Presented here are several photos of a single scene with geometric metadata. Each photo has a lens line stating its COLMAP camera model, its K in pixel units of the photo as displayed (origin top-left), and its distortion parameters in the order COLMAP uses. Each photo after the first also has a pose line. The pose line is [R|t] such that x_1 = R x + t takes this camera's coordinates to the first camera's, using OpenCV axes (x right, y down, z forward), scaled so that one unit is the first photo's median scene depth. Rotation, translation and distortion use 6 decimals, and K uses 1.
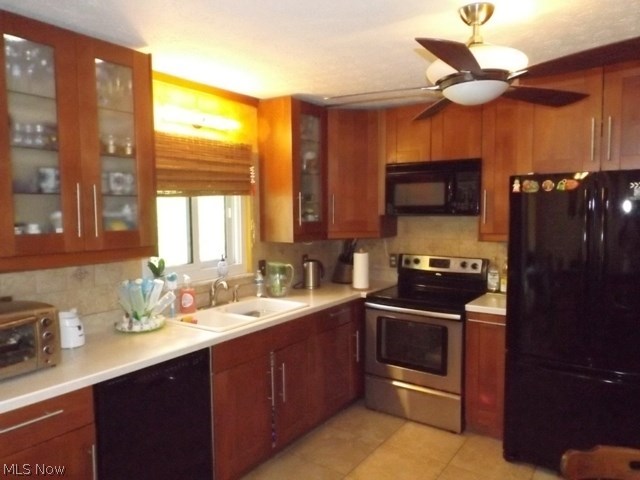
lens RADIAL K [[462.3, 0, 320.0], [0, 462.3, 240.0], [0, 0, 1]] dist [0.025437, -0.032868]
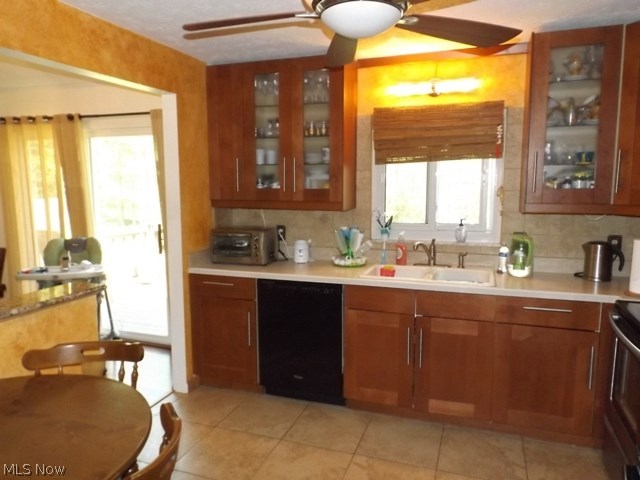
lens RADIAL K [[462.3, 0, 320.0], [0, 462.3, 240.0], [0, 0, 1]] dist [0.025437, -0.032868]
pose [[0.268430, 0.128888, -0.954638, 0.716178], [-0.065243, 0.991165, 0.115475, -0.021034], [0.961087, 0.031287, 0.274467, 0.467030]]
